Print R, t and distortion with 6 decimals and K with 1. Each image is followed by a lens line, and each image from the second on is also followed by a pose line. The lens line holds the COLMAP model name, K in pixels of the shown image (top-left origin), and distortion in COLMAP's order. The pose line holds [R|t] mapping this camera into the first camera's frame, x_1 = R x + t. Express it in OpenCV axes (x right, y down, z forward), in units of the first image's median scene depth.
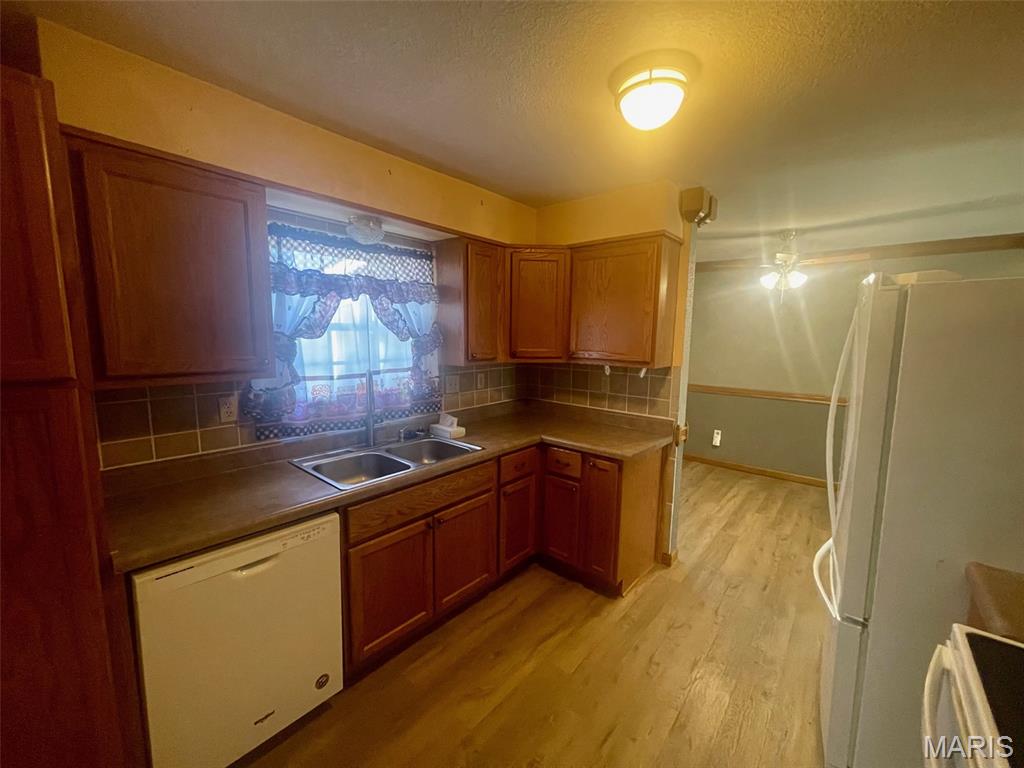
lens RADIAL K [[414.5, 0, 514.0], [0, 414.5, 385.7], [0, 0, 1]] dist [0.000413, 0.000109]
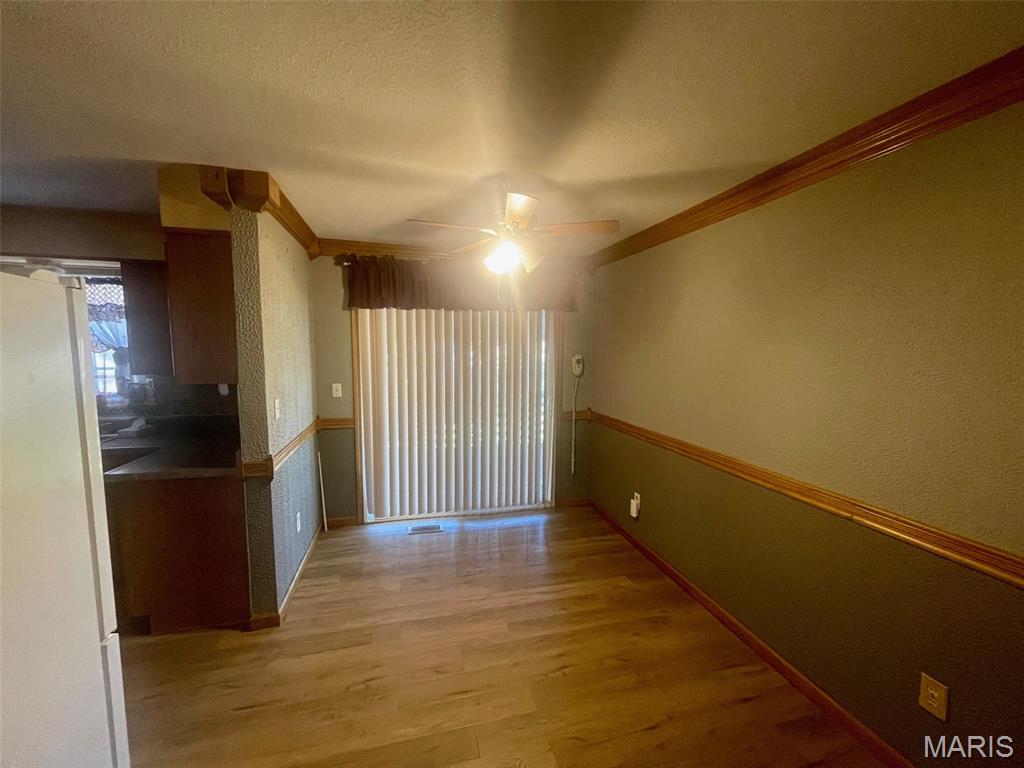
lens RADIAL K [[414.5, 0, 506.7], [0, 414.5, 389.1], [0, 0, 1]] dist [0.000413, 0.000109]
pose [[0.808710, 0.039587, -0.586874, 0.814010], [-0.067830, 0.997353, -0.026194, -0.027492], [0.584284, 0.060992, 0.809254, 0.406379]]
